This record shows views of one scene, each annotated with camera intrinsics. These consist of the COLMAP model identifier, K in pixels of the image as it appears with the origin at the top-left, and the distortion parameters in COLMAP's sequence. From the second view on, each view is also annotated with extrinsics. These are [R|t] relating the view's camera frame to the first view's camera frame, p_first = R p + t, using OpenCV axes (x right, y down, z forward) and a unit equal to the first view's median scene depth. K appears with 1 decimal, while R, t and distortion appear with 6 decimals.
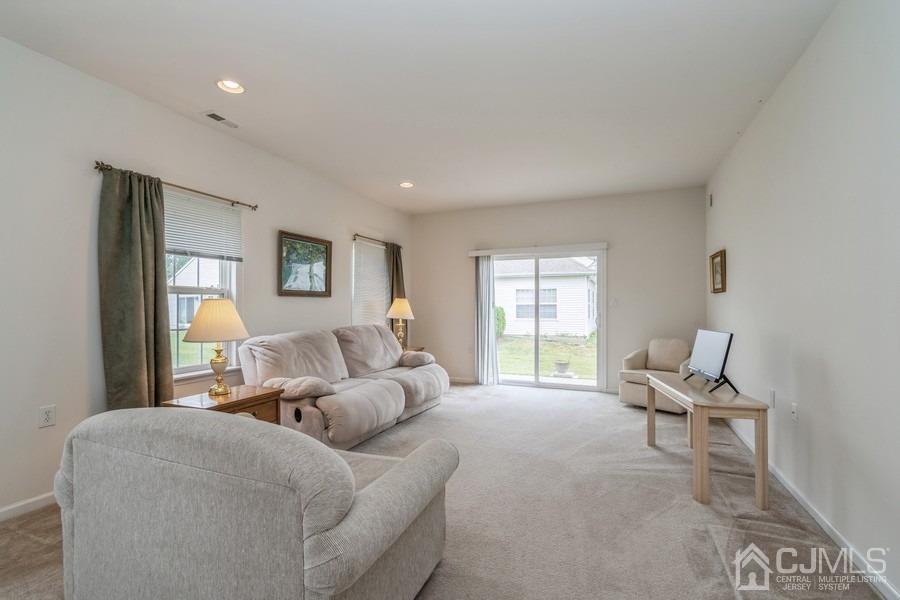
lens RADIAL K [[415.1, 0, 452.6], [0, 415.1, 306.8], [0, 0, 1]] dist [0.012282, 0.000368]
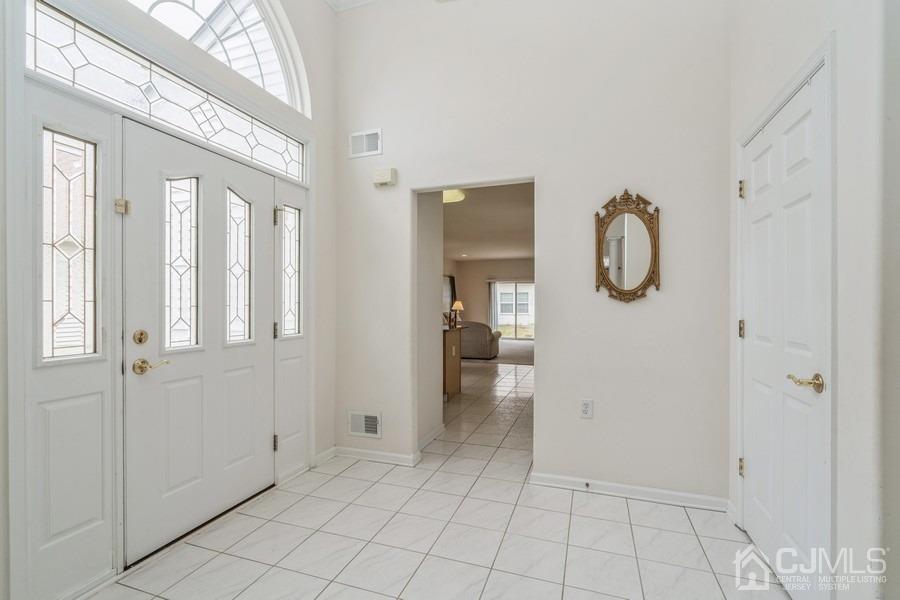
lens RADIAL K [[415.1, 0, 448.6], [0, 415.1, 302.9], [0, 0, 1]] dist [0.012282, 0.000368]
pose [[0.999006, 0.004362, 0.044363, -0.271808], [-0.004157, 0.999980, -0.004720, 0.001517], [-0.044383, 0.004531, 0.999004, -1.277903]]
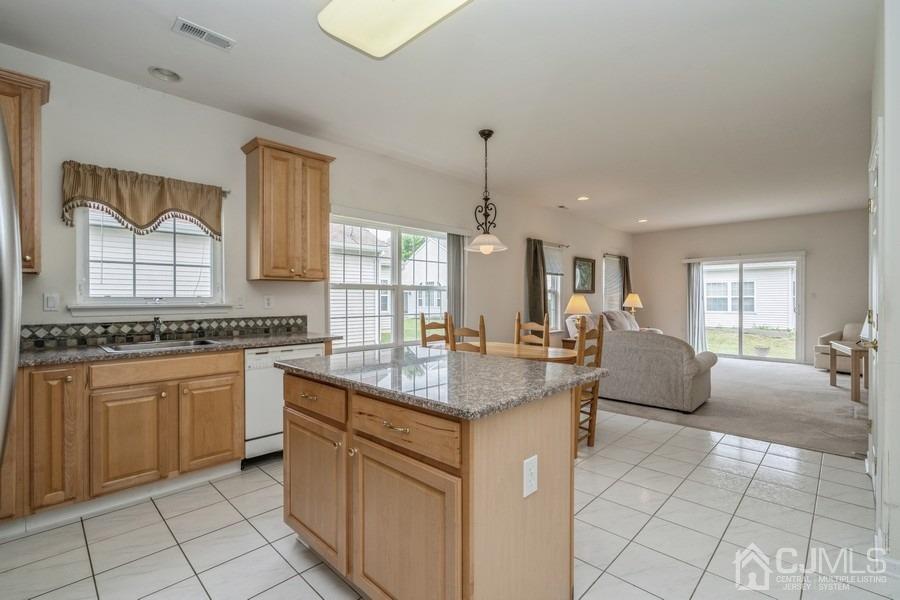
lens RADIAL K [[415.1, 0, 450.7], [0, 415.1, 302.1], [0, 0, 1]] dist [0.012282, 0.000368]
pose [[0.929834, 0.002364, -0.367972, -0.178509], [-0.001201, 0.999994, 0.003390, 0.005491], [0.367977, -0.002710, 0.929831, -0.622592]]
